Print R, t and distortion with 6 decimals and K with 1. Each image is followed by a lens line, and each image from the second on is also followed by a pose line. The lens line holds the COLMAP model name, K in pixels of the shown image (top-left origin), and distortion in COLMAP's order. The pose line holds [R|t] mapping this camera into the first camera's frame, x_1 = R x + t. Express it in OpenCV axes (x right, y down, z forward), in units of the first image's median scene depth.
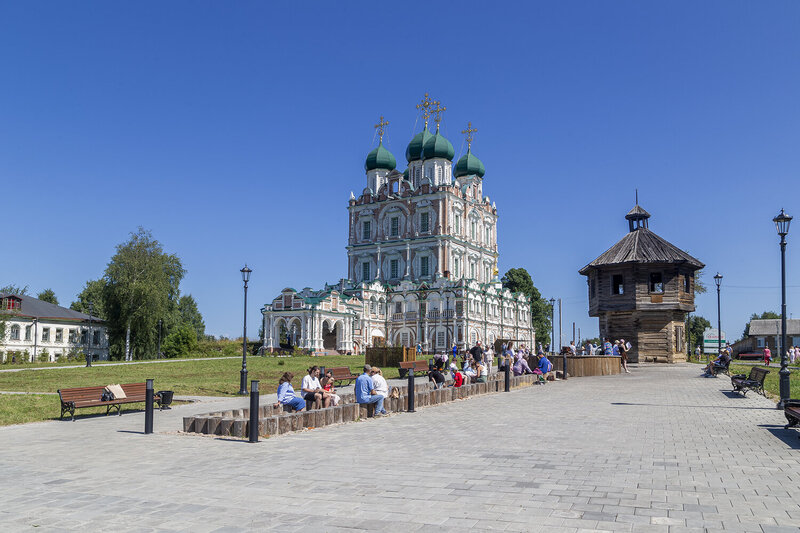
lens RADIAL K [[1147.9, 0, 399.5], [0, 1147.9, 267.6], [0, 0, 1]] dist [0.009748, 0.000000]
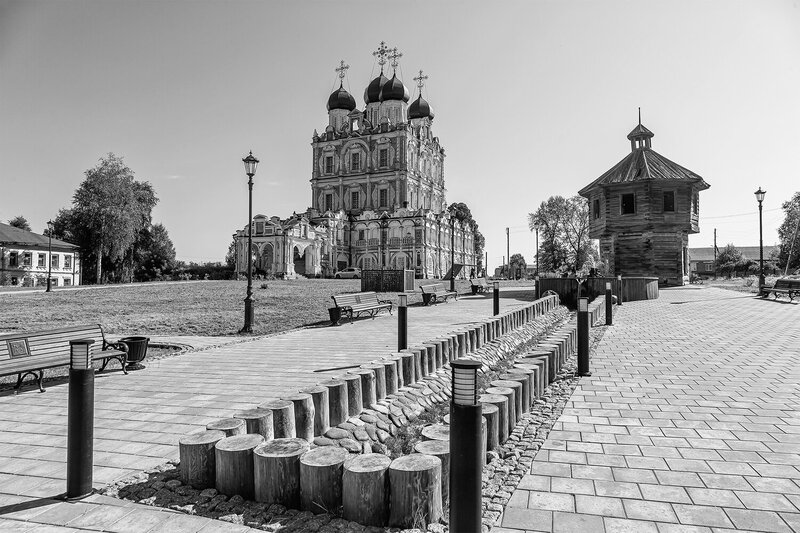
lens RADIAL K [[715.5, 0, 400.5], [0, 715.5, 263.9], [0, 0, 1]] dist [0.009003, 0.017180]
pose [[0.988964, 0.001235, 0.148150, -0.064526], [-0.009214, 0.998542, 0.053180, 0.025580], [-0.147868, -0.053958, 0.987534, 0.323691]]
